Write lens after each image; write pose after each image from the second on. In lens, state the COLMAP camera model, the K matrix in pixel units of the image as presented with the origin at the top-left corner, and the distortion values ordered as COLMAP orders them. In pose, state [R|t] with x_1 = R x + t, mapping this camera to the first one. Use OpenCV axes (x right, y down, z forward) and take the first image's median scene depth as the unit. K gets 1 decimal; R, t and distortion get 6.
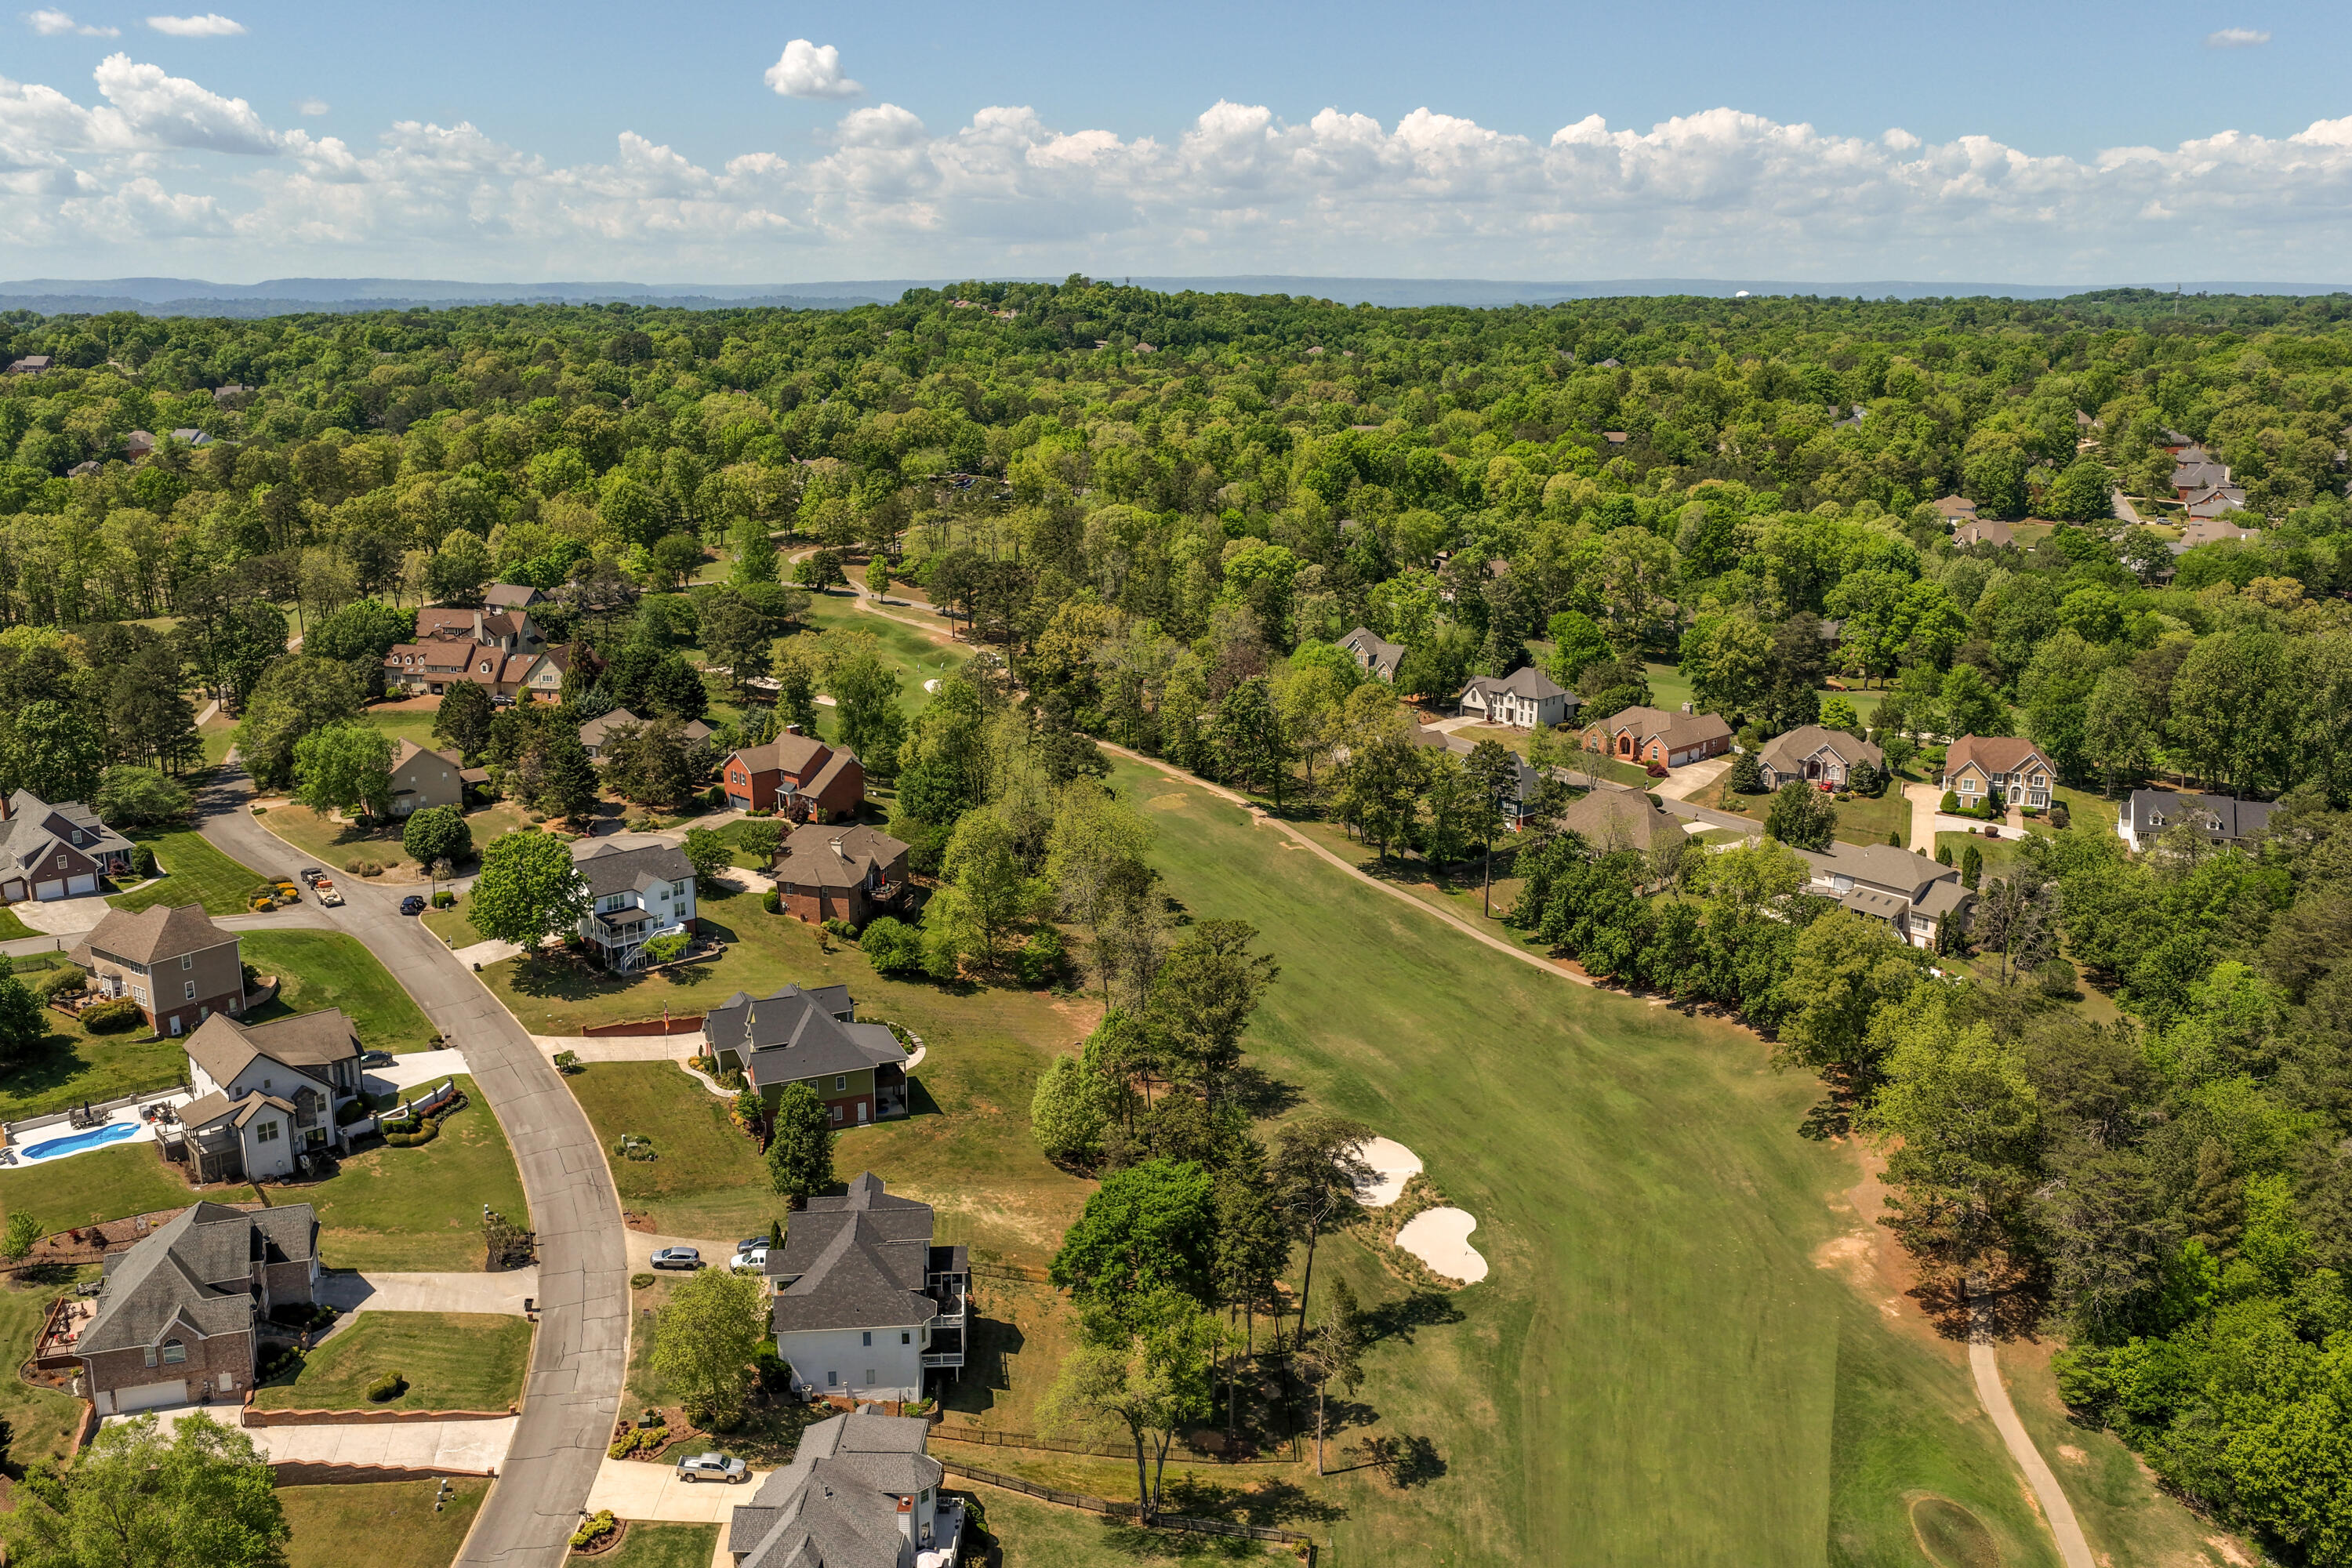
lens RADIAL K [[1961.9, 0, 1180.7], [0, 1961.9, 779.5], [0, 0, 1]] dist [-0.009485, 0.032268]
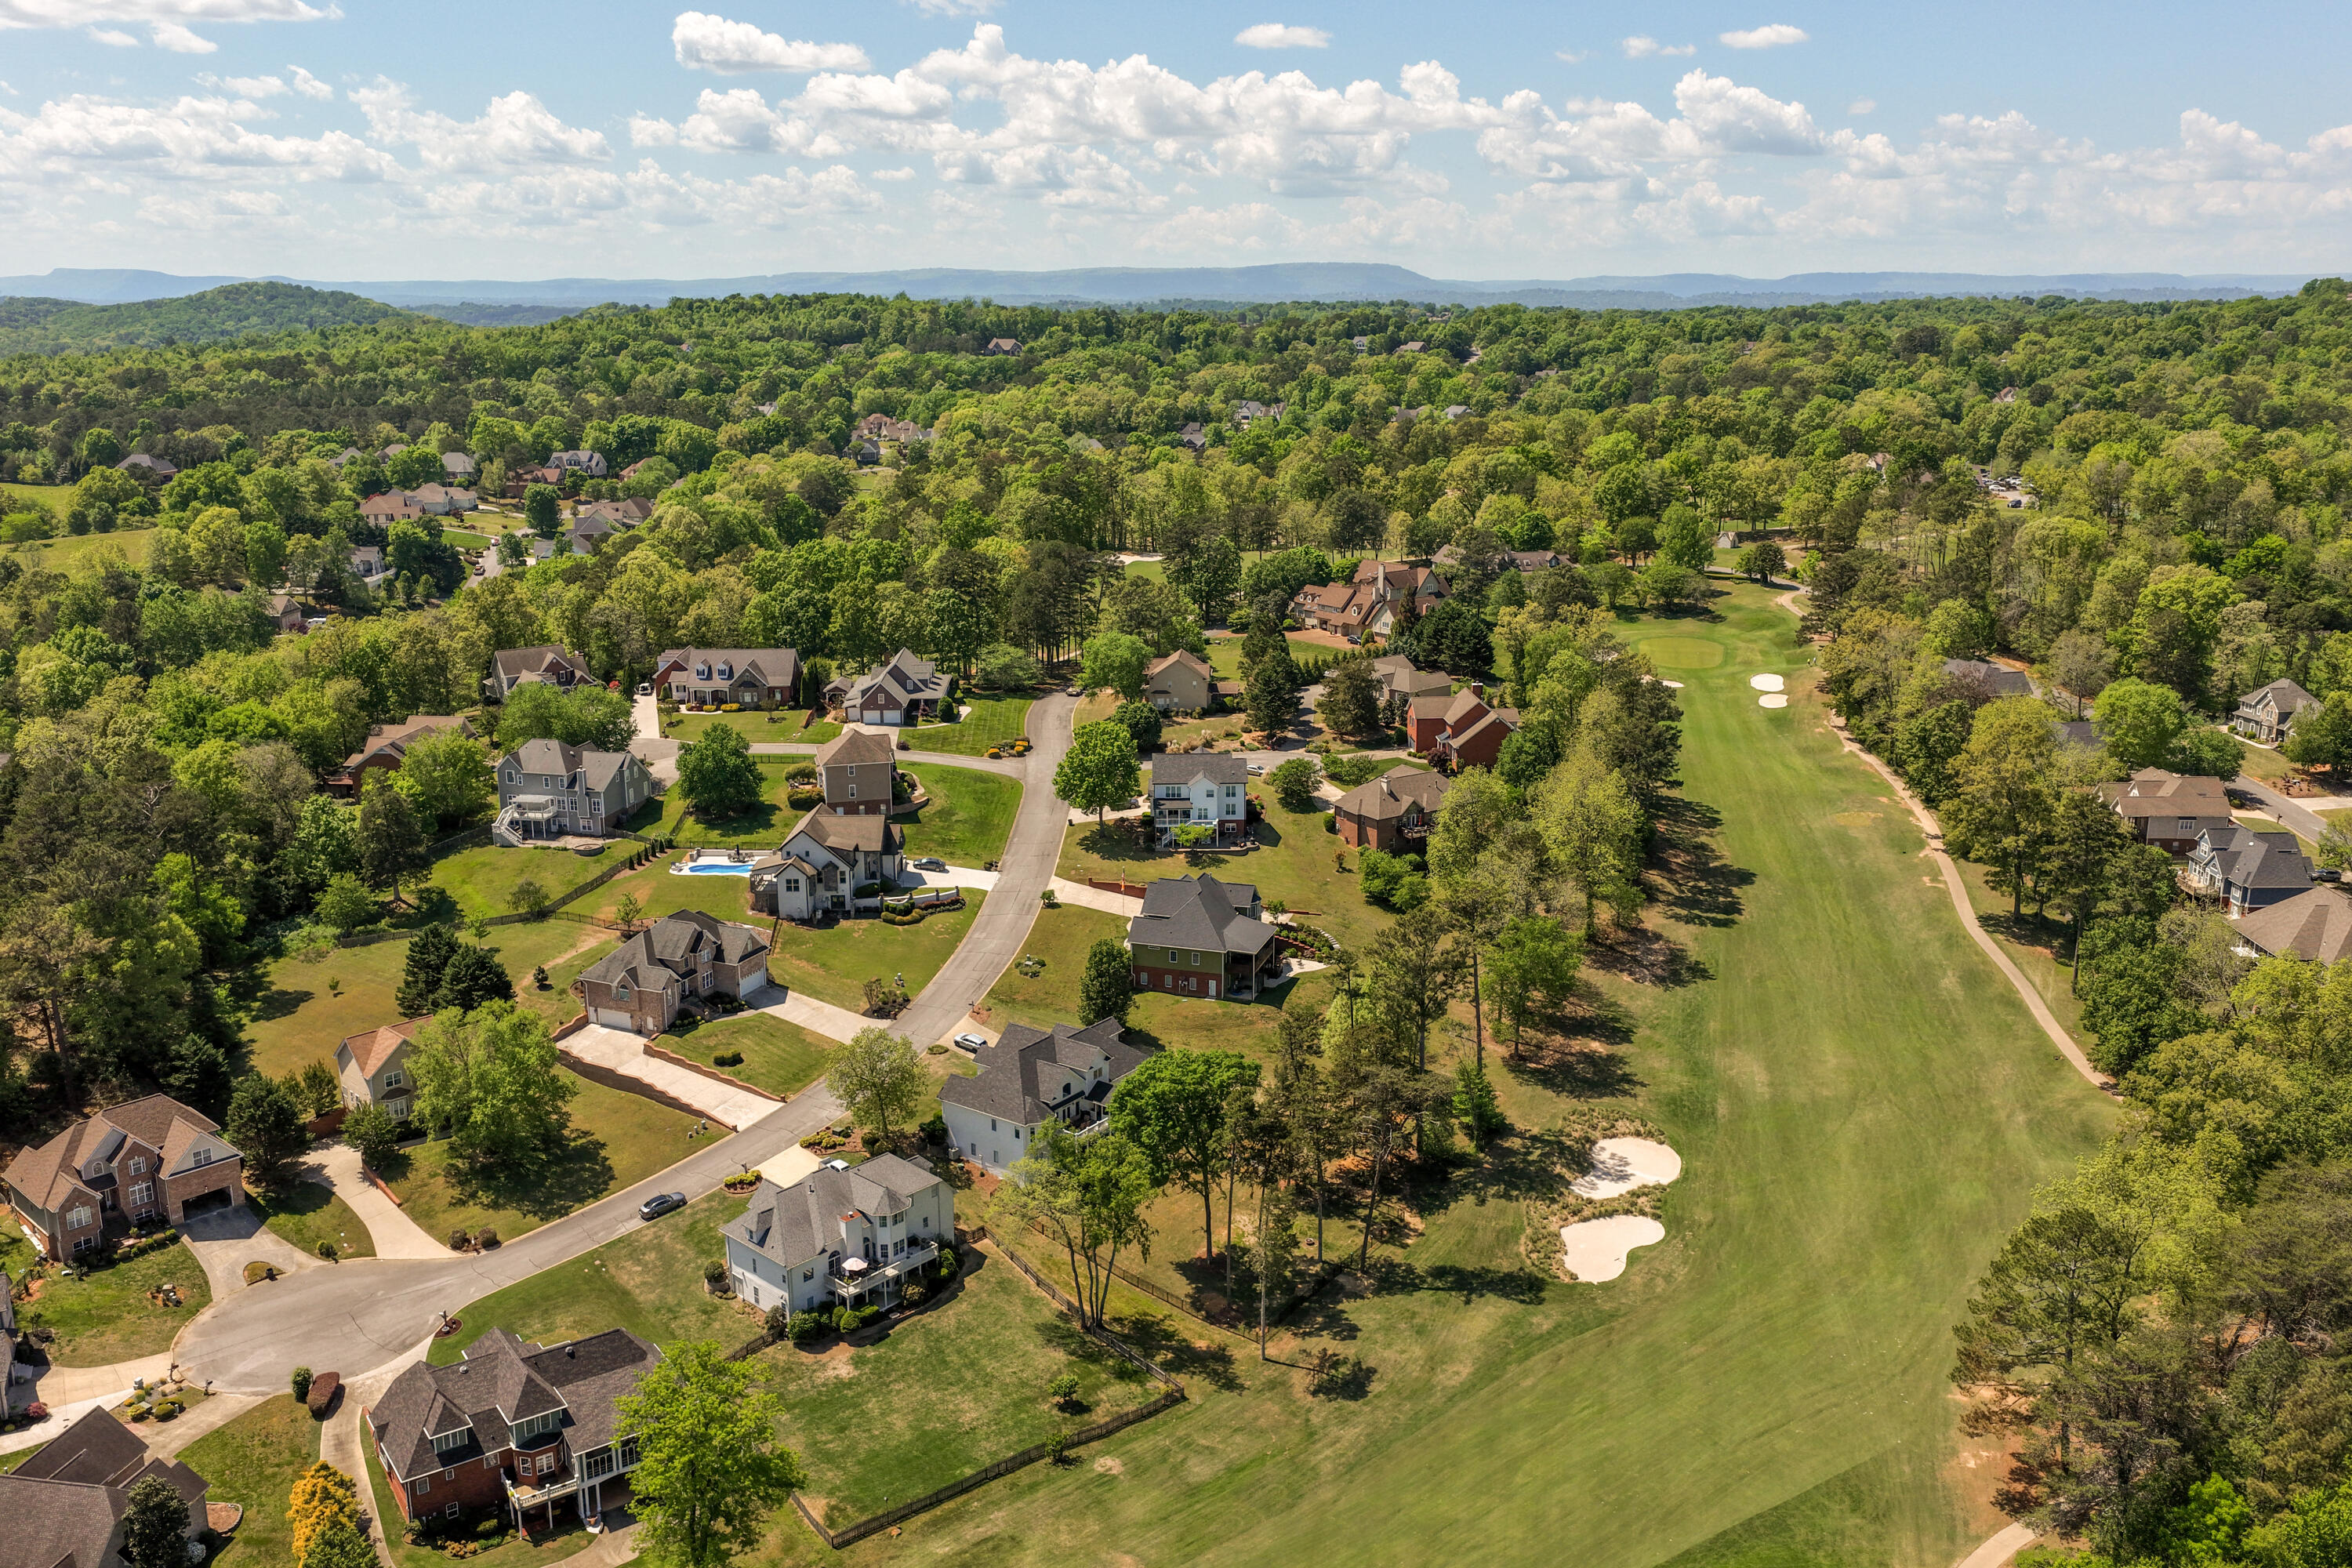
lens RADIAL K [[1961.9, 0, 1180.7], [0, 1961.9, 779.5], [0, 0, 1]] dist [-0.009485, 0.032268]
pose [[0.745476, 0.158404, -0.647437, 0.123128], [-0.156055, 0.985831, 0.061511, -0.005025], [0.648007, 0.055181, 0.759633, 0.019347]]
